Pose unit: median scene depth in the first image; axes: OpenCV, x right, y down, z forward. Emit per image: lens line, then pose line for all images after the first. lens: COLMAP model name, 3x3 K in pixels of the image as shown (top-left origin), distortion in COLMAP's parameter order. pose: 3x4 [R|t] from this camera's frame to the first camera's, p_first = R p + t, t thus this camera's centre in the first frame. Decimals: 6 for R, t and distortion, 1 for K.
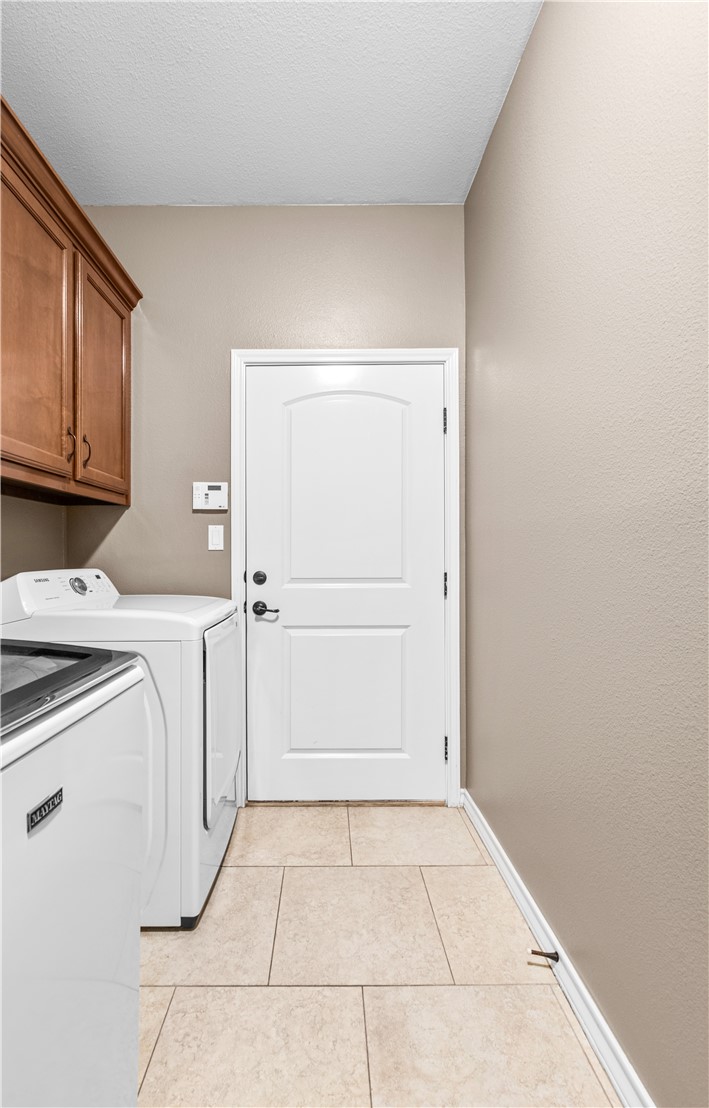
lens RADIAL K [[480.5, 0, 331.0], [0, 480.5, 548.2], [0, 0, 1]] dist [-0.000703, -0.000564]
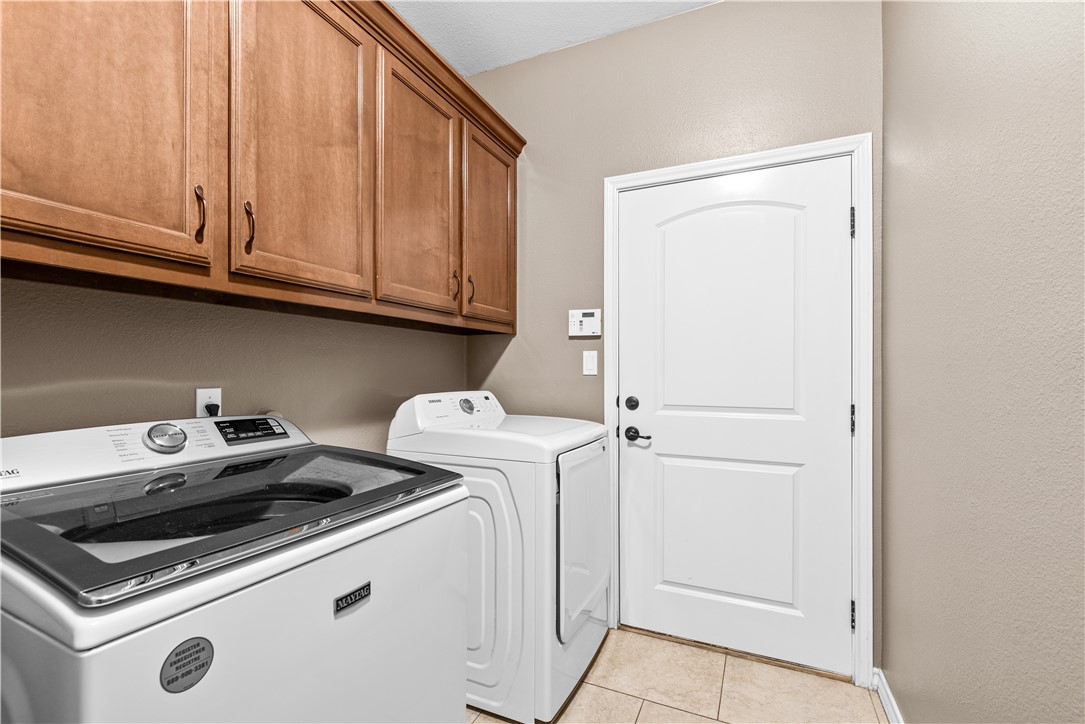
lens RADIAL K [[480.5, 0, 550.1], [0, 480.5, 367.4], [0, 0, 1]] dist [0.001020, -0.000492]
pose [[0.910954, 0.004877, -0.412478, 0.124052], [-0.003008, 0.999982, 0.005180, -0.019793], [0.412496, -0.003478, 0.910953, 0.026594]]
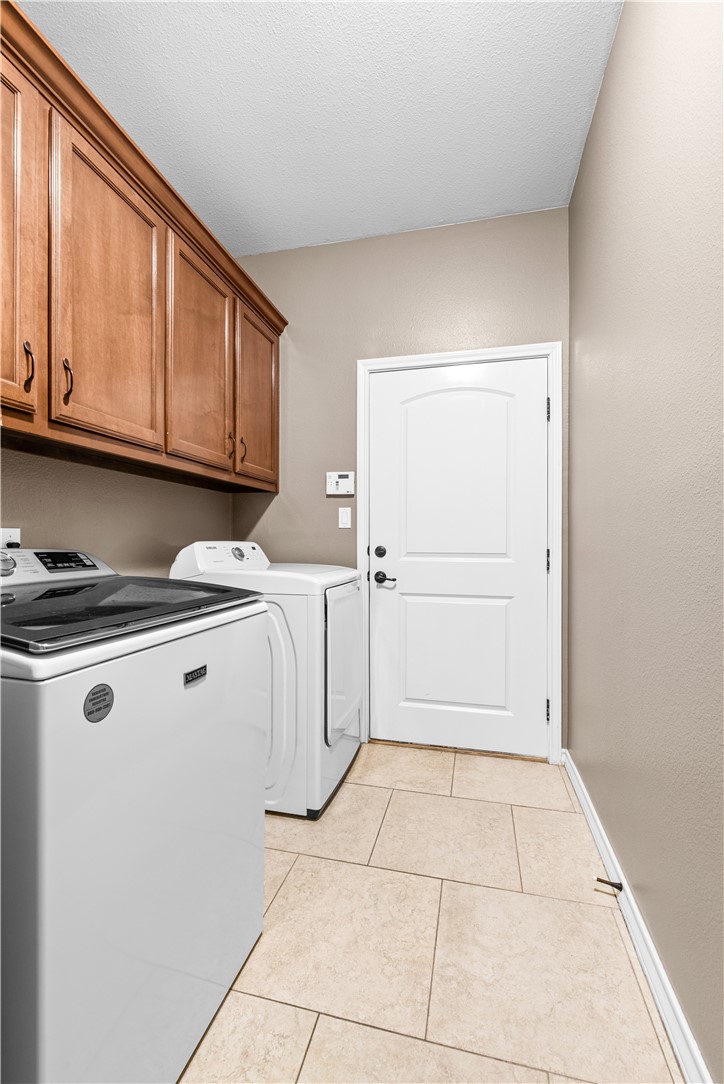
lens RADIAL K [[455.2, 0, 376.9], [0, 455.2, 540.2], [0, 0, 1]] dist [-0.001455, -0.000424]
pose [[0.974804, 0.006007, -0.222983, 0.107810], [-0.003729, 0.999936, 0.010636, 0.025087], [0.223032, -0.009536, 0.974764, -0.110387]]
